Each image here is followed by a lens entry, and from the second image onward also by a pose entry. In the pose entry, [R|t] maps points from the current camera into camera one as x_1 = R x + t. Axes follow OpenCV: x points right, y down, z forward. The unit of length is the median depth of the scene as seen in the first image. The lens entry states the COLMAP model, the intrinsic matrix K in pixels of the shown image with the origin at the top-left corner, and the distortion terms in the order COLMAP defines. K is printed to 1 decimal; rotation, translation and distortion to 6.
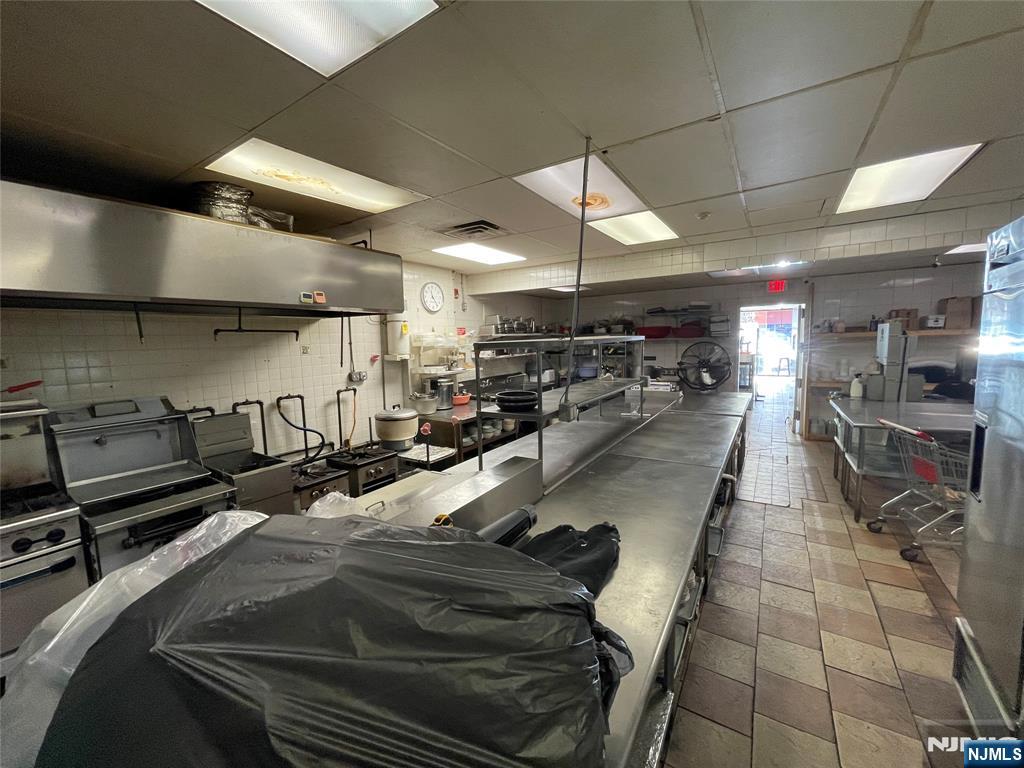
lens RADIAL K [[410.5, 0, 504.9], [0, 410.5, 383.8], [0, 0, 1]] dist [-0.000885, -0.000773]
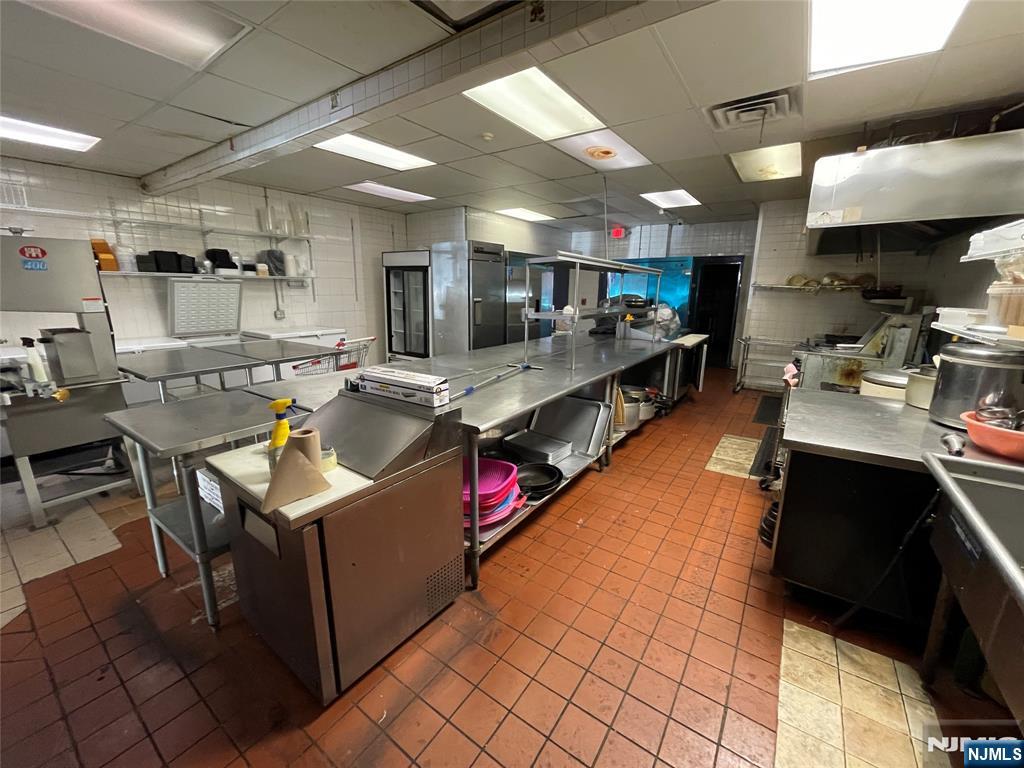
lens RADIAL K [[410.5, 0, 504.9], [0, 410.5, 383.8], [0, 0, 1]] dist [-0.000885, -0.000773]
pose [[-0.998981, 0.010121, 0.043992, 0.279665], [0.023991, 0.944550, 0.327491, -0.120447], [-0.038238, 0.328212, -0.943830, 1.476125]]
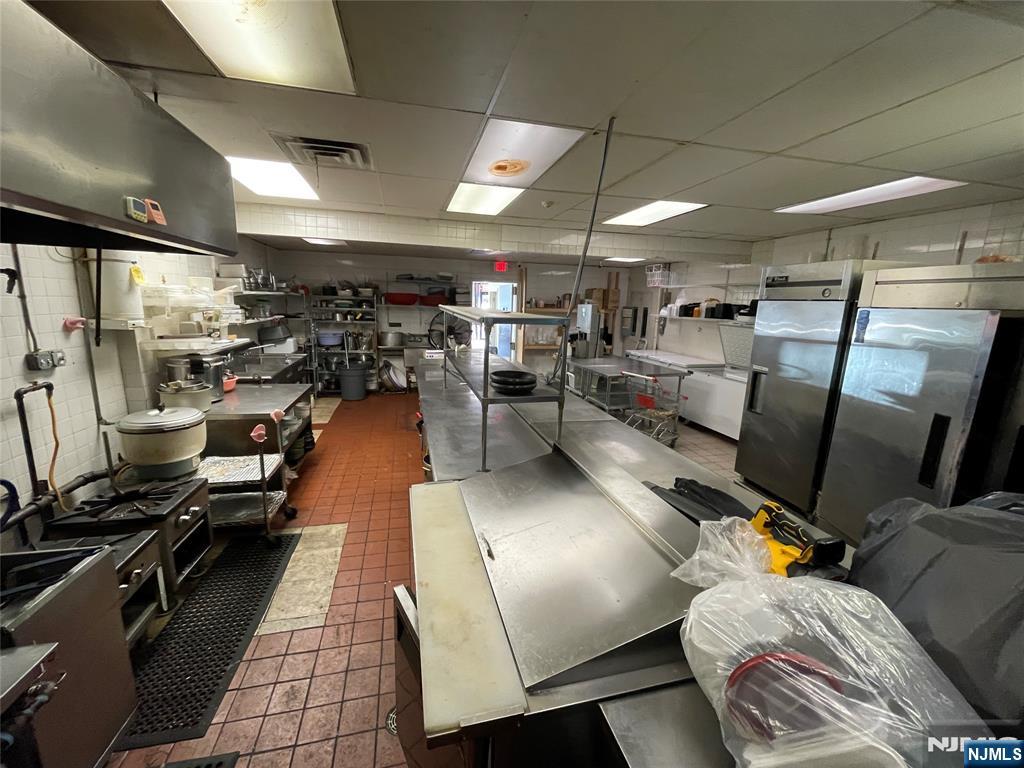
lens RADIAL K [[410.5, 0, 504.9], [0, 410.5, 383.8], [0, 0, 1]] dist [-0.000885, -0.000773]
pose [[0.681451, -0.094633, 0.725720, -0.328286], [0.027584, 0.994221, 0.103744, -0.025472], [-0.731344, -0.050678, 0.680123, 0.200014]]
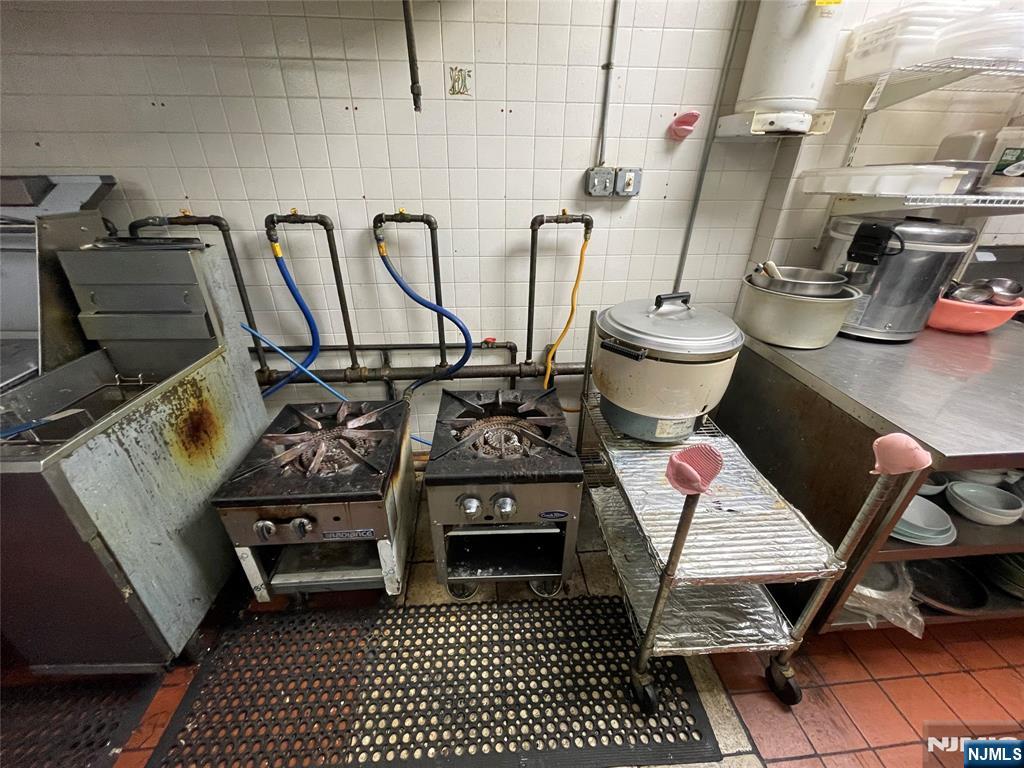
lens RADIAL K [[410.5, 0, 504.9], [0, 410.5, 383.8], [0, 0, 1]] dist [-0.000885, -0.000773]
pose [[0.616178, 0.396129, -0.680740, -0.104858], [-0.109002, 0.898887, 0.424406, -0.002651], [0.780028, -0.187307, 0.597054, 0.663555]]
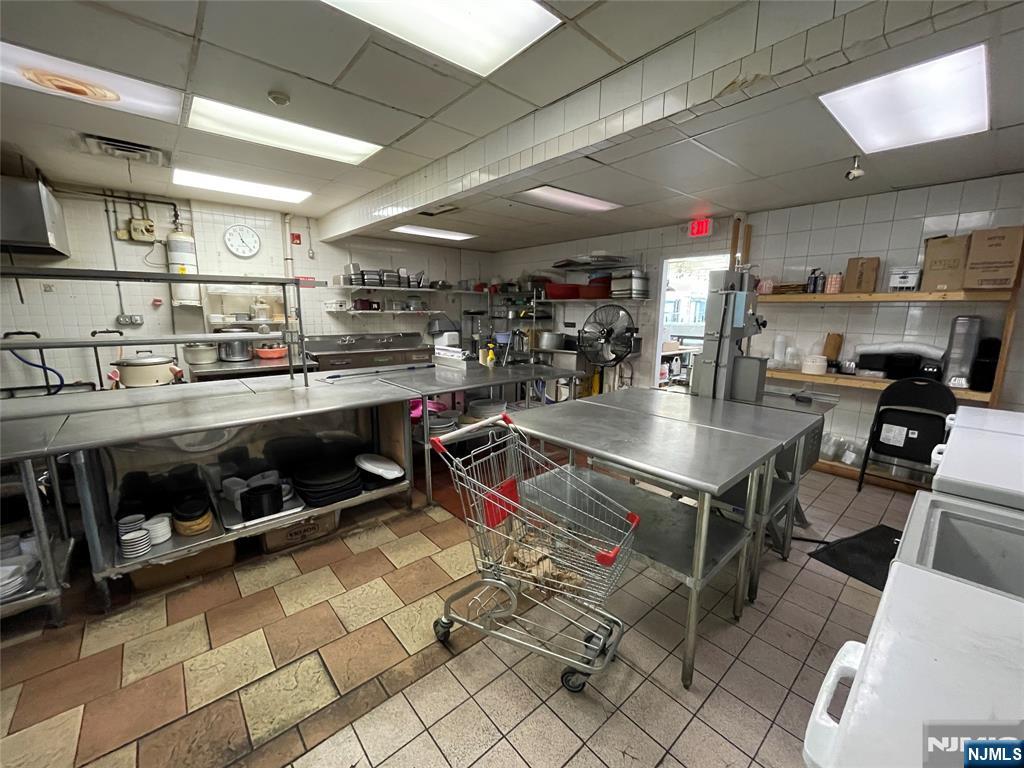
lens RADIAL K [[410.5, 0, 504.9], [0, 410.5, 383.8], [0, 0, 1]] dist [-0.000885, -0.000773]
pose [[0.958338, 0.089178, -0.271360, 0.753656], [-0.068262, 0.993990, 0.085583, -0.010618], [0.277362, -0.063494, 0.958665, 0.286230]]
